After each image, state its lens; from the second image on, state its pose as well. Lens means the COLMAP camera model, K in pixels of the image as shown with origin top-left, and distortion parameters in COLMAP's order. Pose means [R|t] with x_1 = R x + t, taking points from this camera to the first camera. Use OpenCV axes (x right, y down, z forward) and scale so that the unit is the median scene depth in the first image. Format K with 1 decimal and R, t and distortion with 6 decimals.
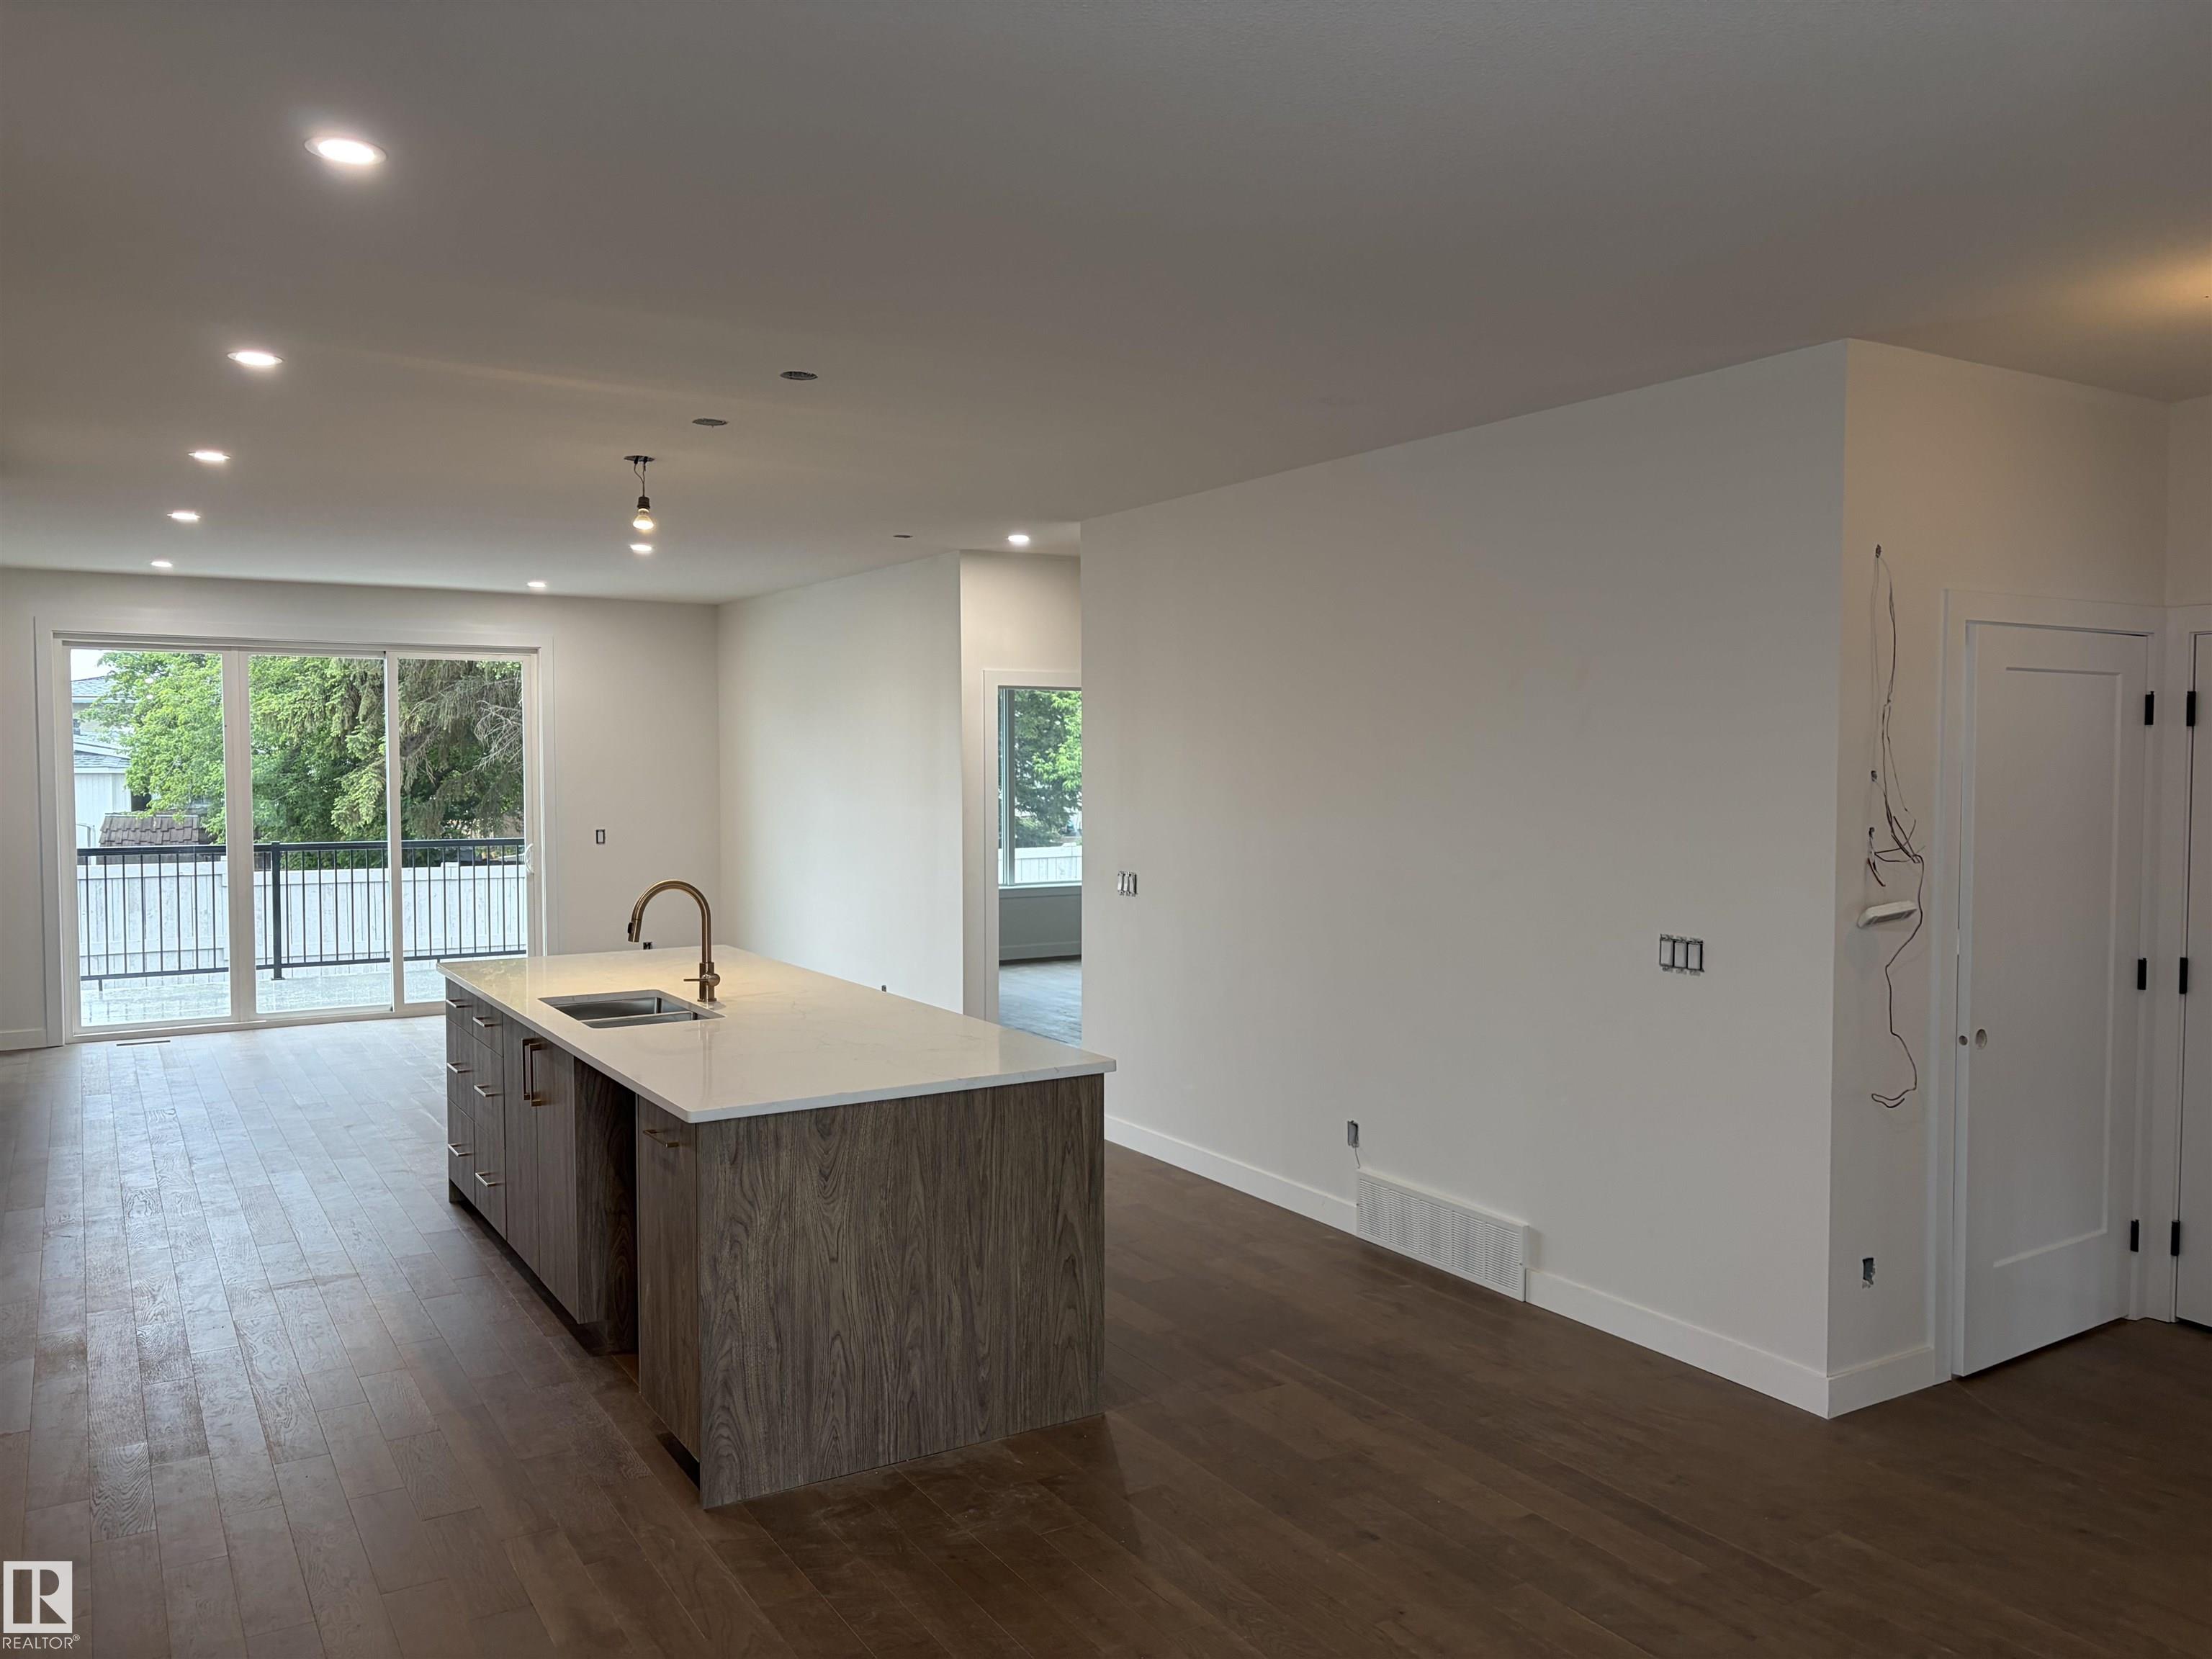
lens RADIAL K [[1664.7, 0, 1116.2], [0, 1664.7, 829.8], [0, 0, 1]] dist [0.053203, -0.057376]
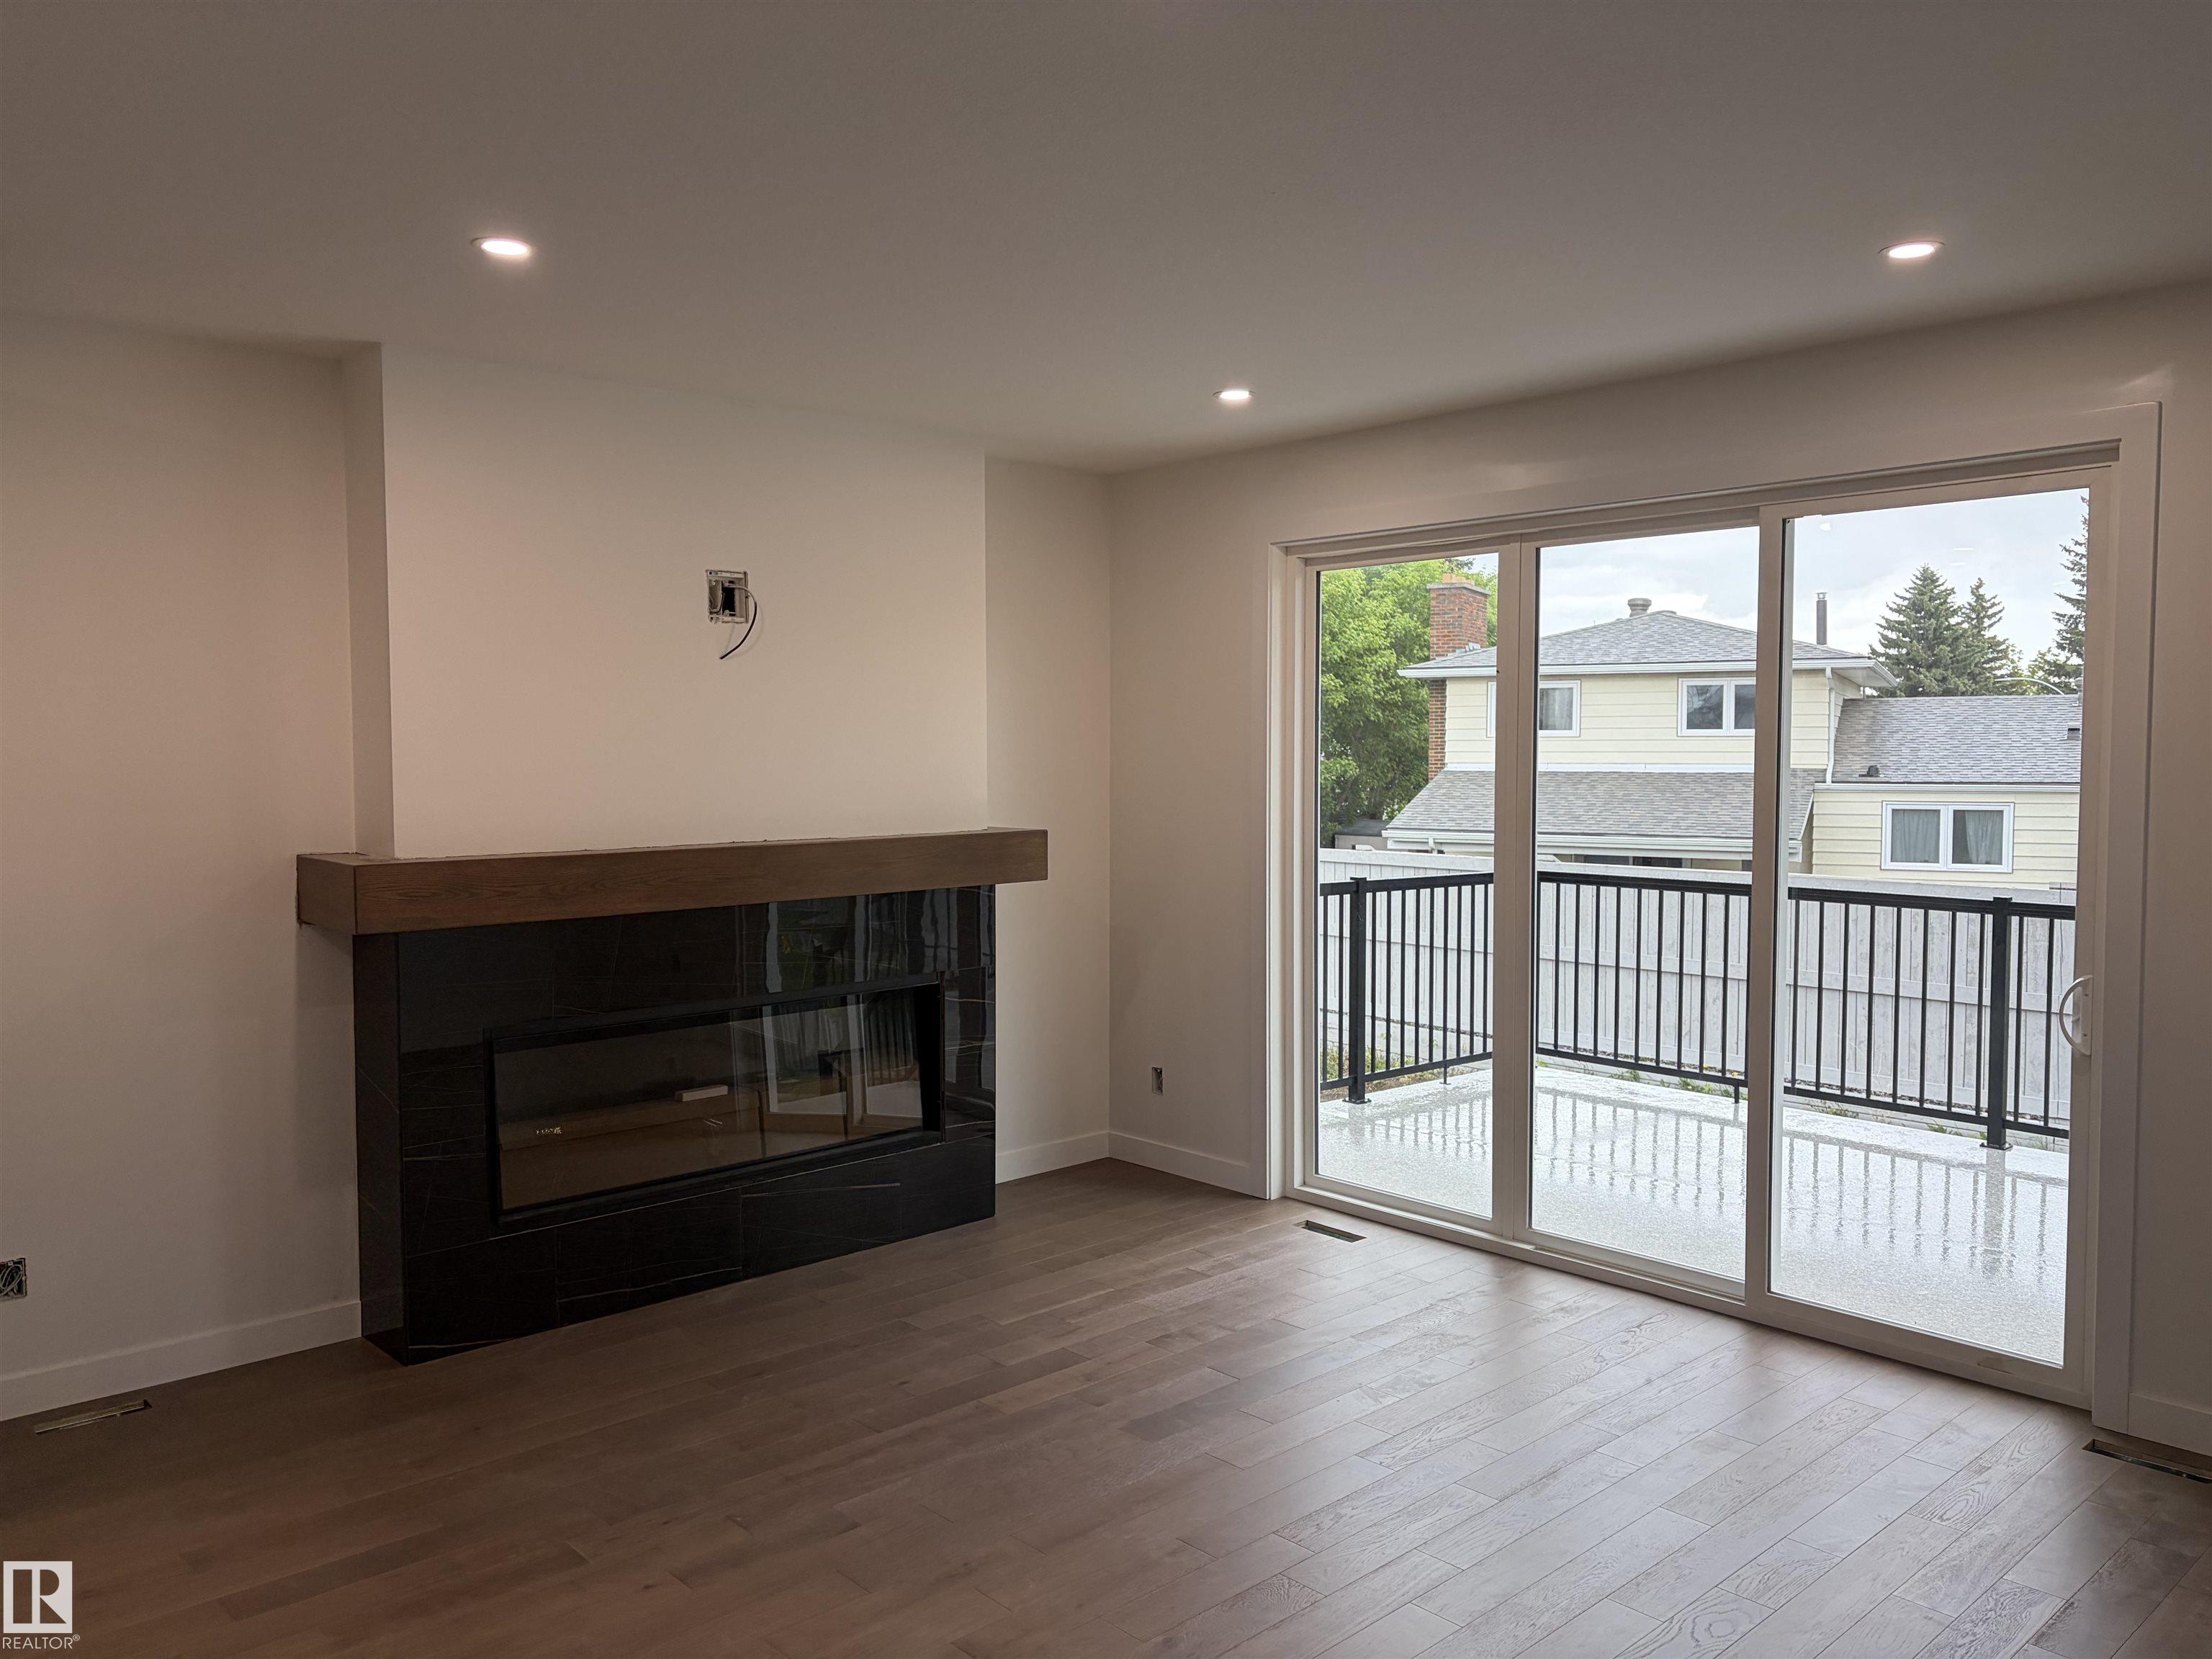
lens RADIAL K [[1664.7, 0, 1100.1], [0, 1664.7, 818.9], [0, 0, 1]] dist [0.053203, -0.057376]
pose [[0.188108, 0.046772, -0.981034, -0.062343], [-0.042355, 0.998322, 0.039474, -0.083620], [0.981235, 0.034127, 0.189774, 1.863071]]
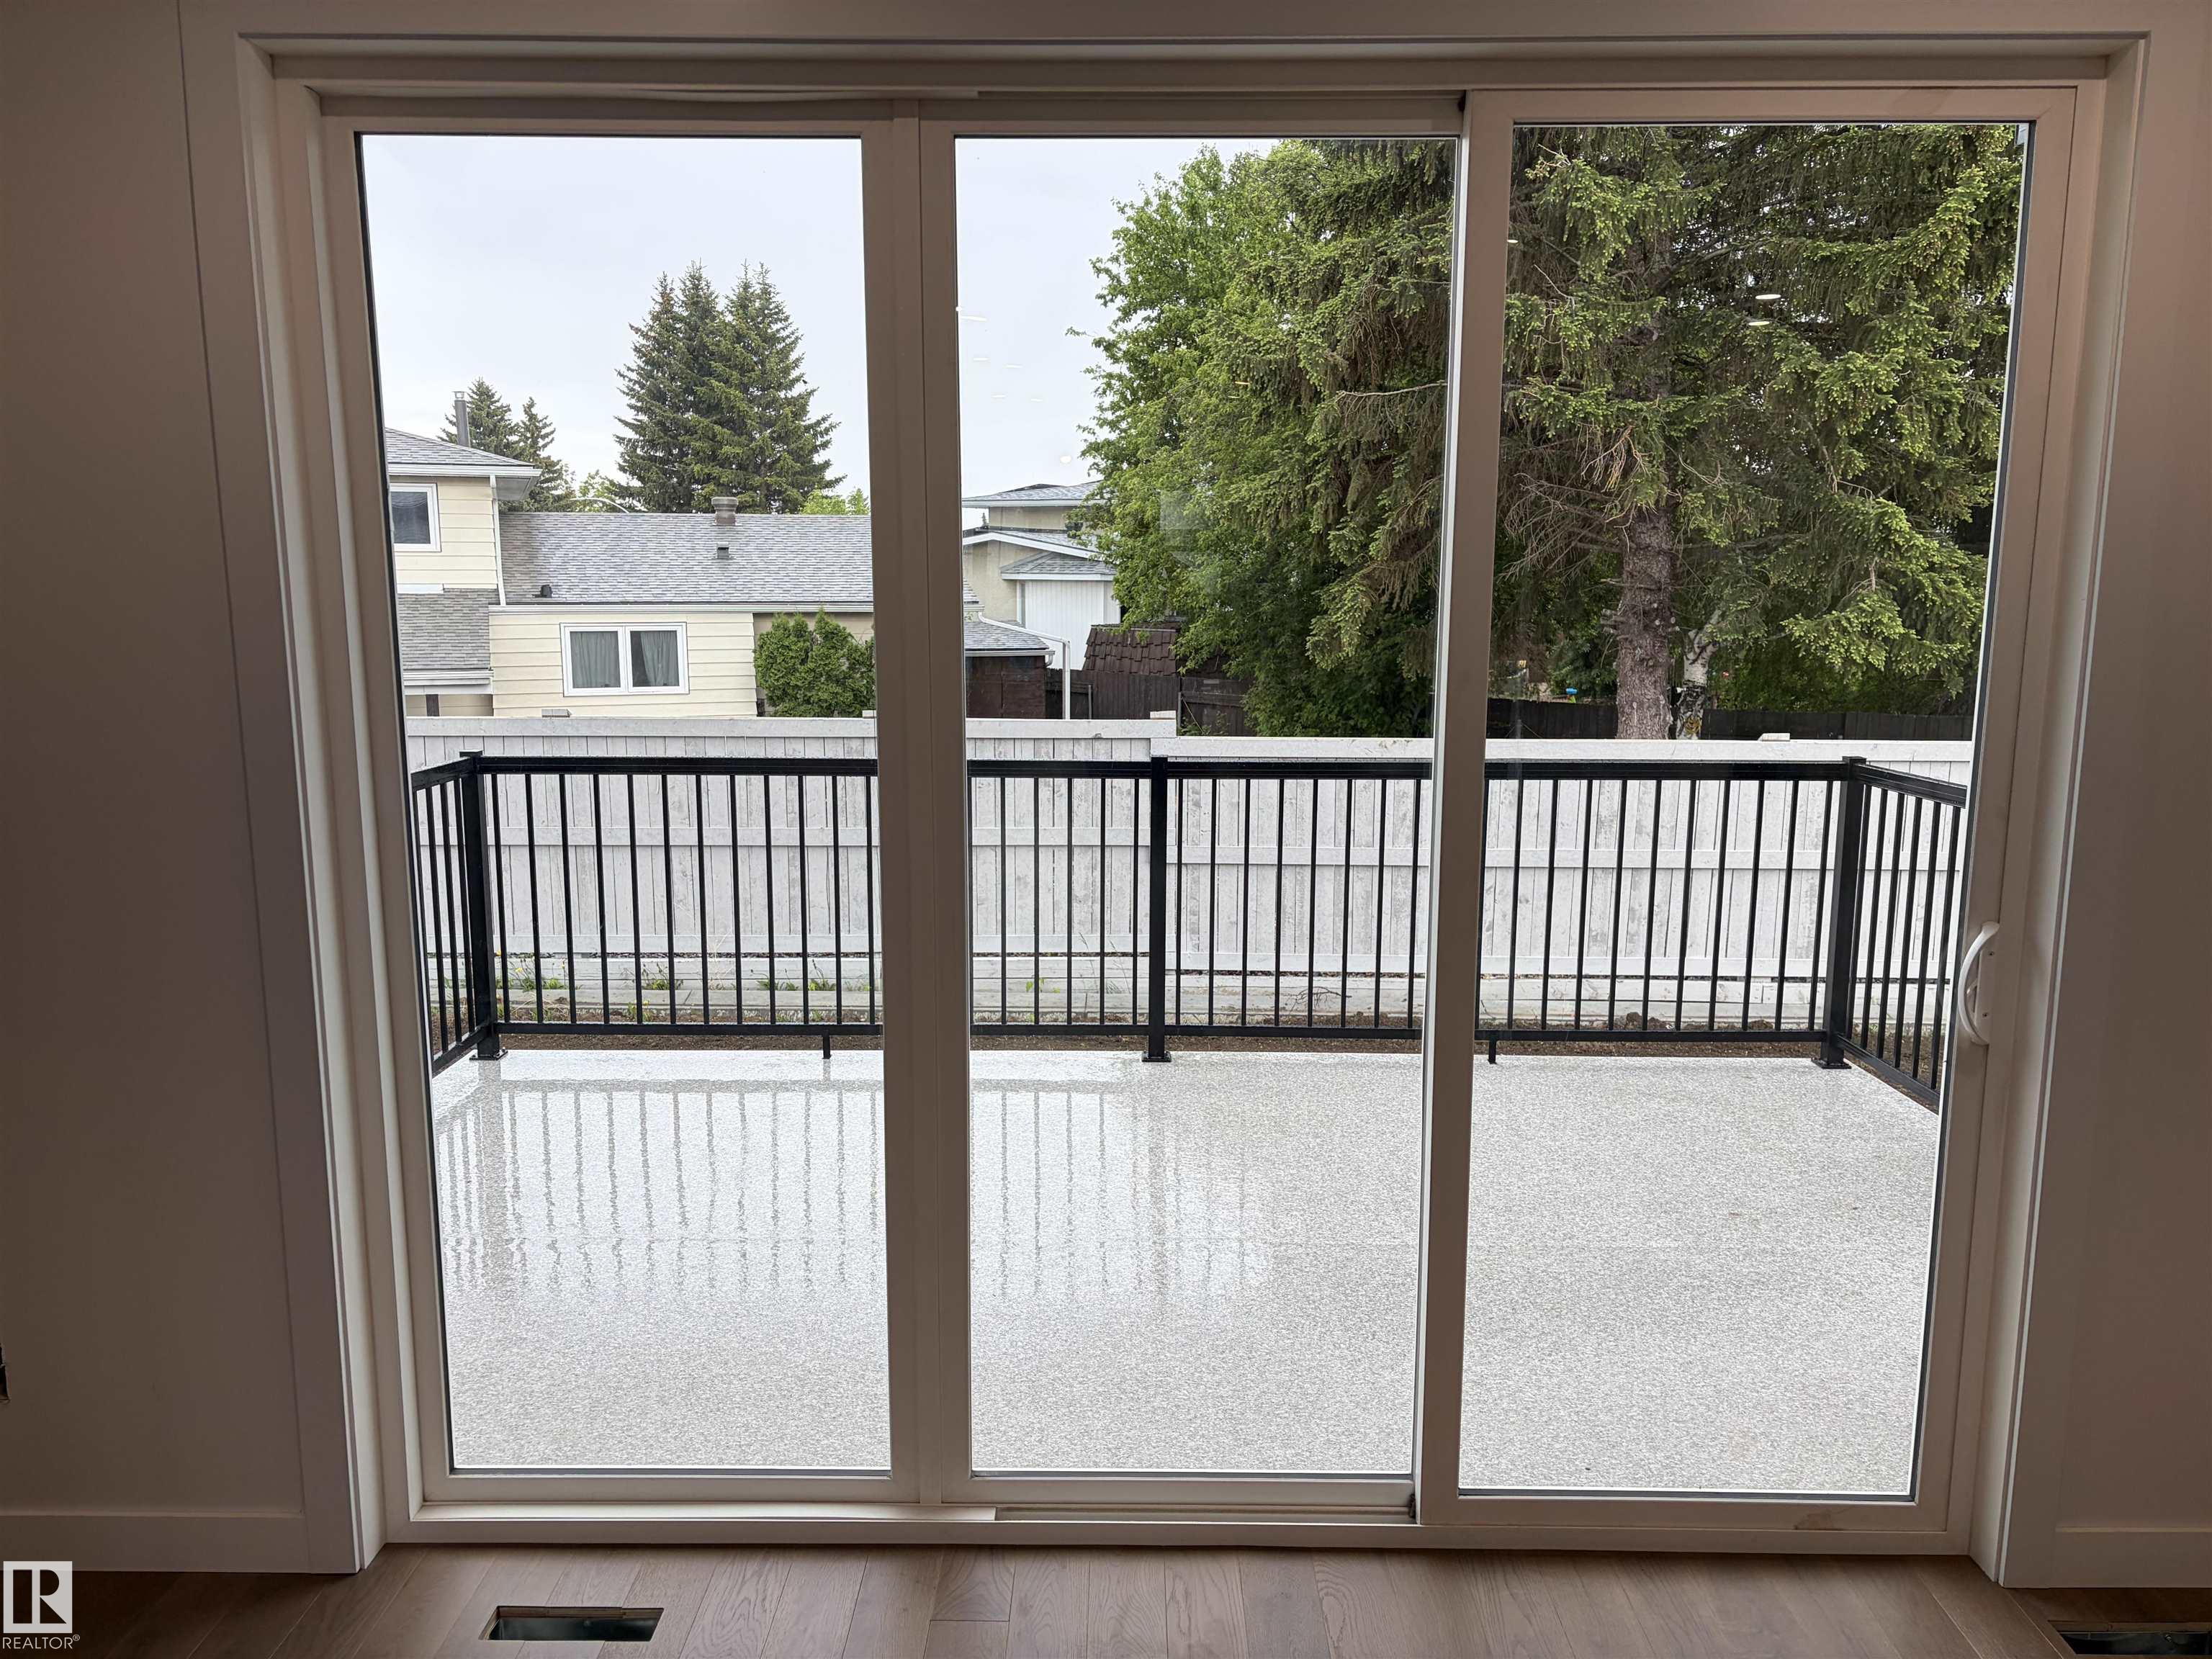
lens RADIAL K [[1664.7, 0, 1118.9], [0, 1664.7, 846.6], [0, 0, 1]] dist [0.053203, -0.057376]
pose [[0.849204, 0.093646, -0.519695, -0.861876], [-0.028751, 0.990890, 0.131572, -0.080622], [0.527282, -0.096790, 0.844160, 1.918187]]
